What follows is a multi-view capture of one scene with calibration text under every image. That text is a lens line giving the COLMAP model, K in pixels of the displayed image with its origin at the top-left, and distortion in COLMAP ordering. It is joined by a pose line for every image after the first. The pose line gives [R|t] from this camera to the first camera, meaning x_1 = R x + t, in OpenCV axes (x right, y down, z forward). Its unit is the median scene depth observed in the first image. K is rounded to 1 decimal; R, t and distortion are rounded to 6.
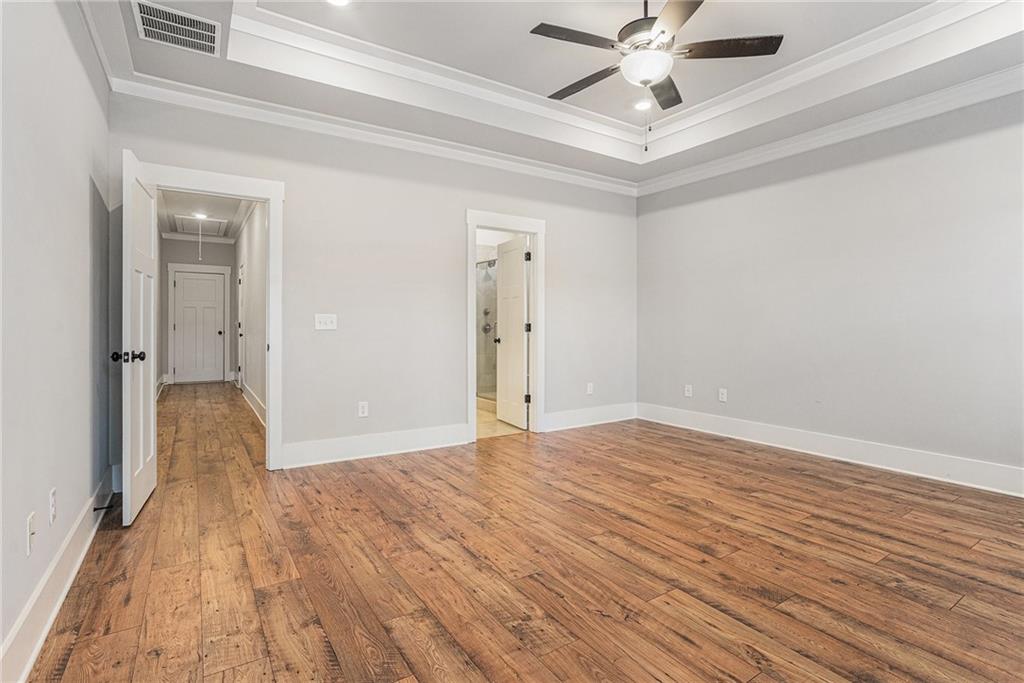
lens RADIAL K [[485.2, 0, 511.5], [0, 485.2, 330.9], [0, 0, 1]] dist [-0.039410, 0.012776]
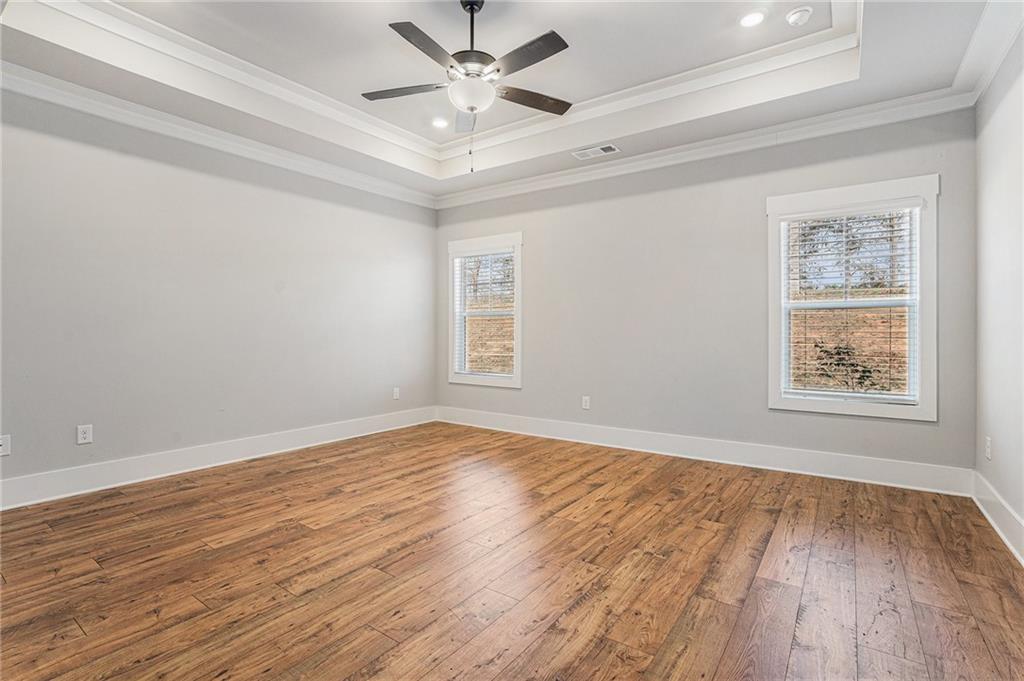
lens RADIAL K [[485.2, 0, 491.7], [0, 485.2, 336.1], [0, 0, 1]] dist [-0.039410, 0.012776]
pose [[-0.326718, -0.010804, 0.945060, -0.738030], [0.009326, 0.999849, 0.014654, -0.019694], [-0.945076, 0.013601, -0.326568, 1.256832]]
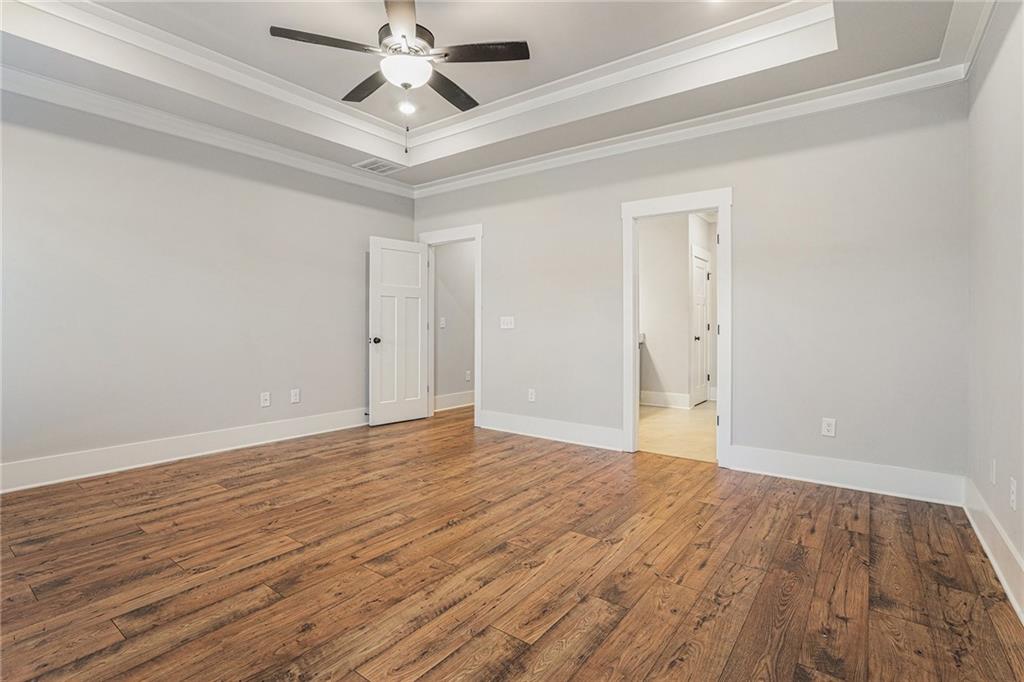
lens RADIAL K [[485.2, 0, 509.9], [0, 485.2, 332.4], [0, 0, 1]] dist [-0.039410, 0.012776]
pose [[0.341784, 0.015013, -0.939659, 1.260833], [-0.012504, 0.999857, 0.011427, -0.013539], [0.939695, 0.007844, 0.341922, 0.819644]]
